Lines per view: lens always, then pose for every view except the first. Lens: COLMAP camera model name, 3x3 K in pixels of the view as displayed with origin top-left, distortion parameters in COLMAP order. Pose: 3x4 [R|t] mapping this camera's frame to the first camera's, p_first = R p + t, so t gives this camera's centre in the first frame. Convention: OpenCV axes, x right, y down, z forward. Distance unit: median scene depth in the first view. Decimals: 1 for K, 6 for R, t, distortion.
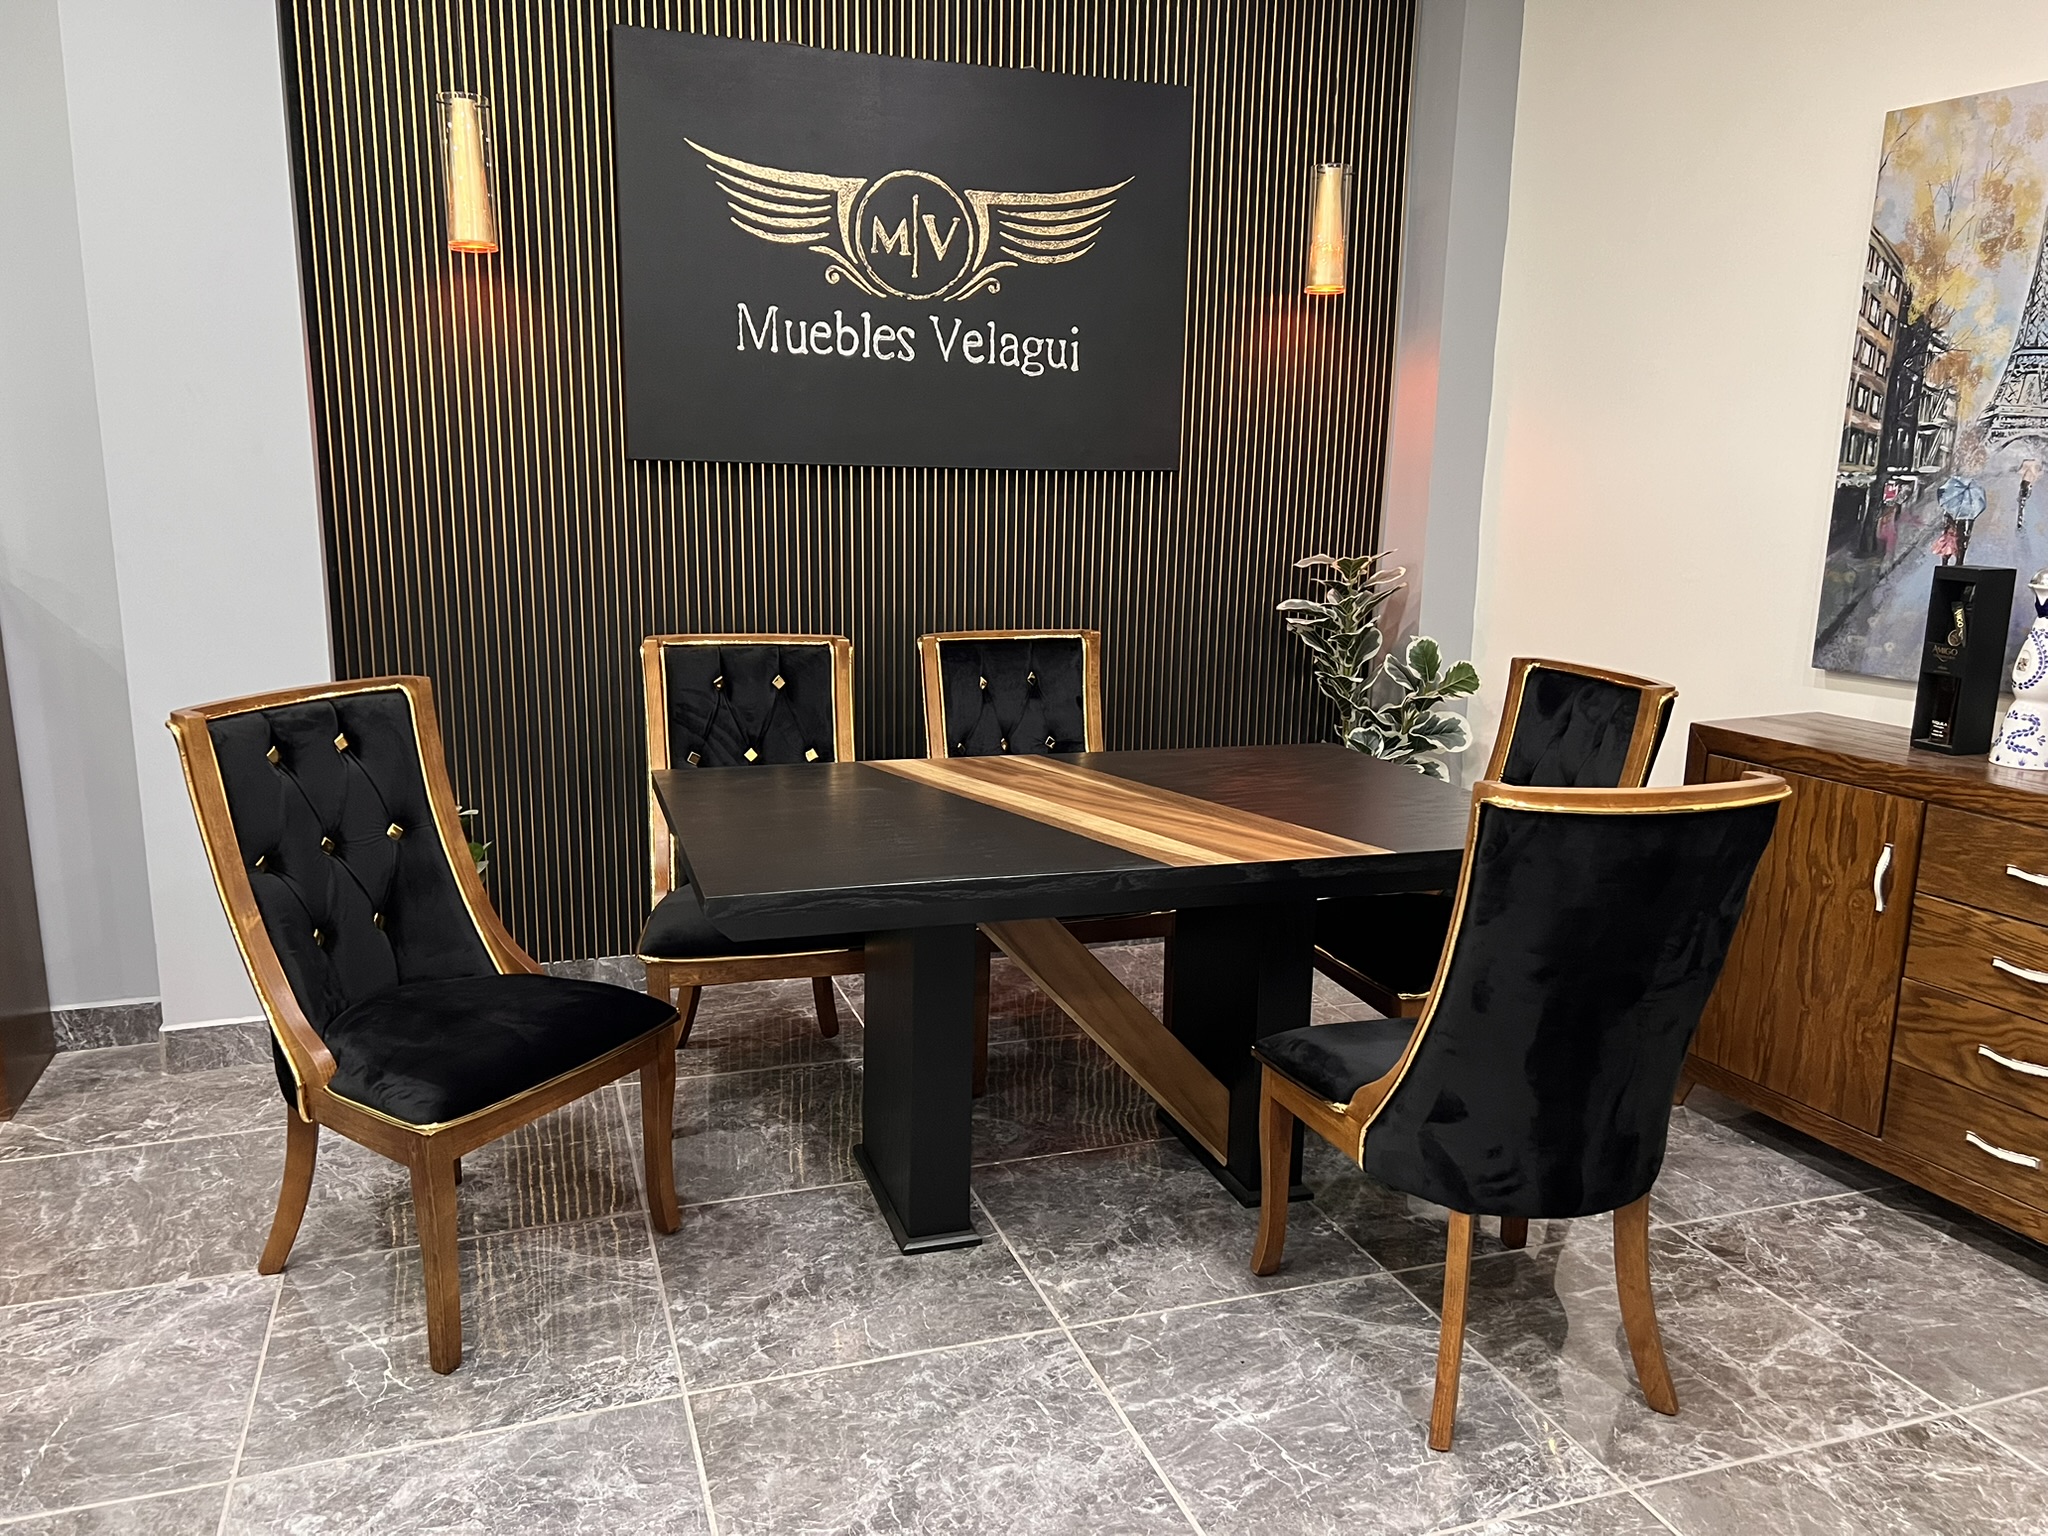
lens RADIAL K [[1543.8, 0, 1023.2], [0, 1543.8, 777.7], [0, 0, 1]] dist [0.039287, -0.049052]
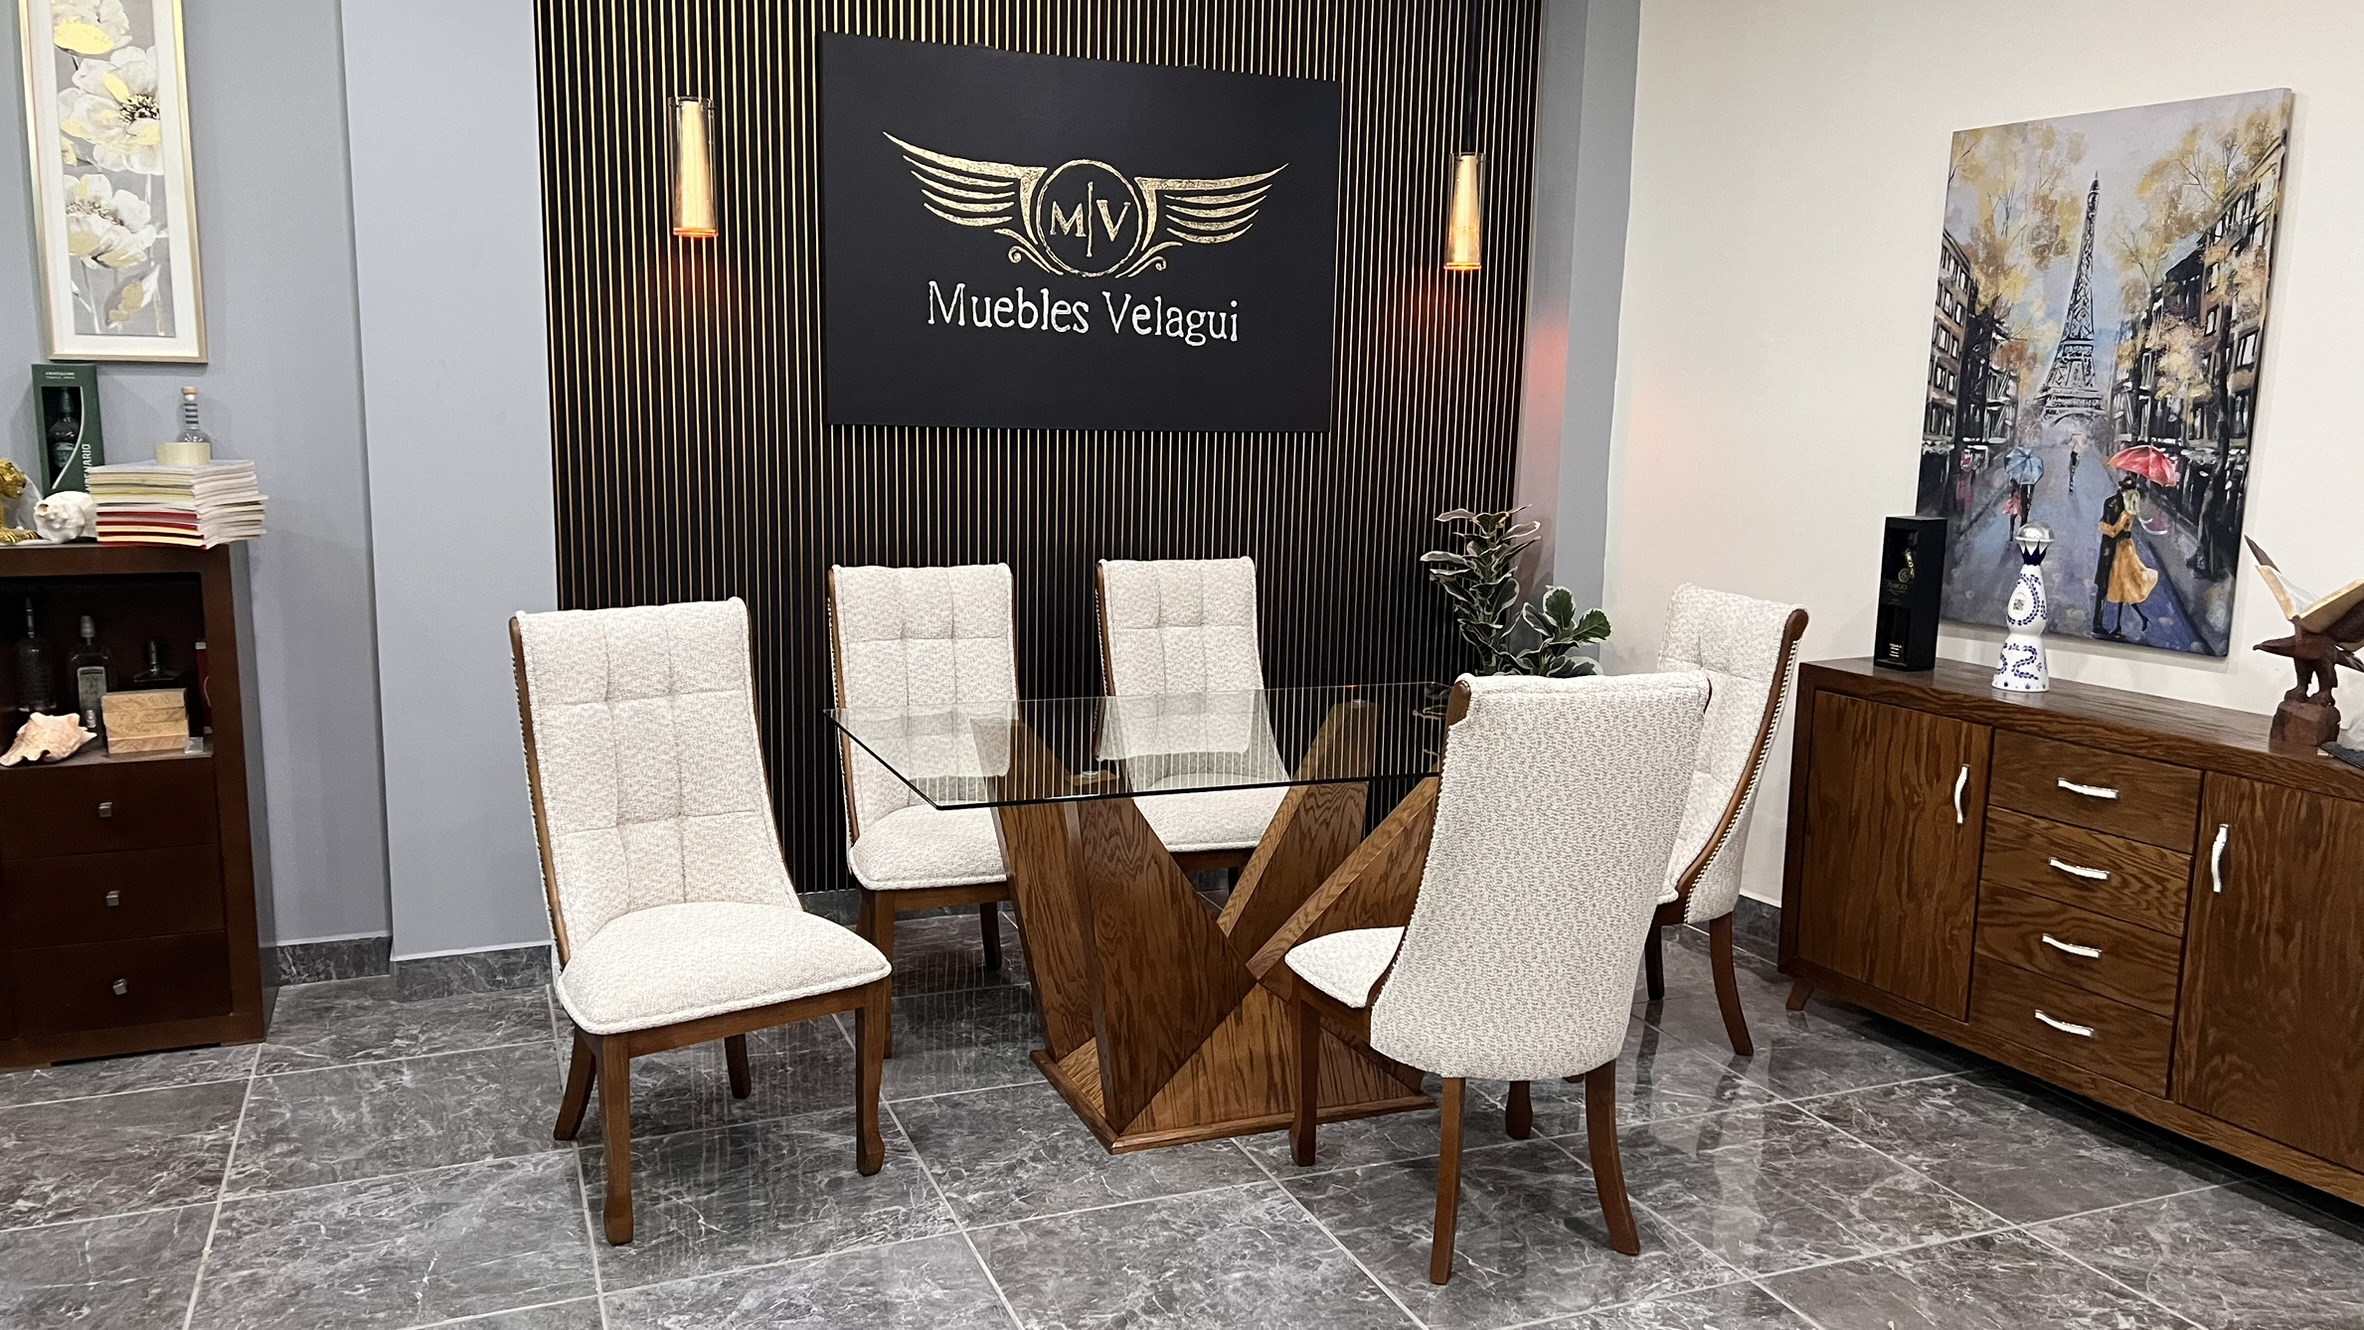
lens RADIAL K [[1780.3, 0, 1176.8], [0, 1780.3, 664.0], [0, 0, 1]] dist [0.039175, -0.048627]
pose [[0.998608, -0.004820, 0.052516, -0.077357], [0.007329, 0.998835, -0.047706, 0.021100], [-0.052225, 0.048024, 0.997480, -0.235109]]
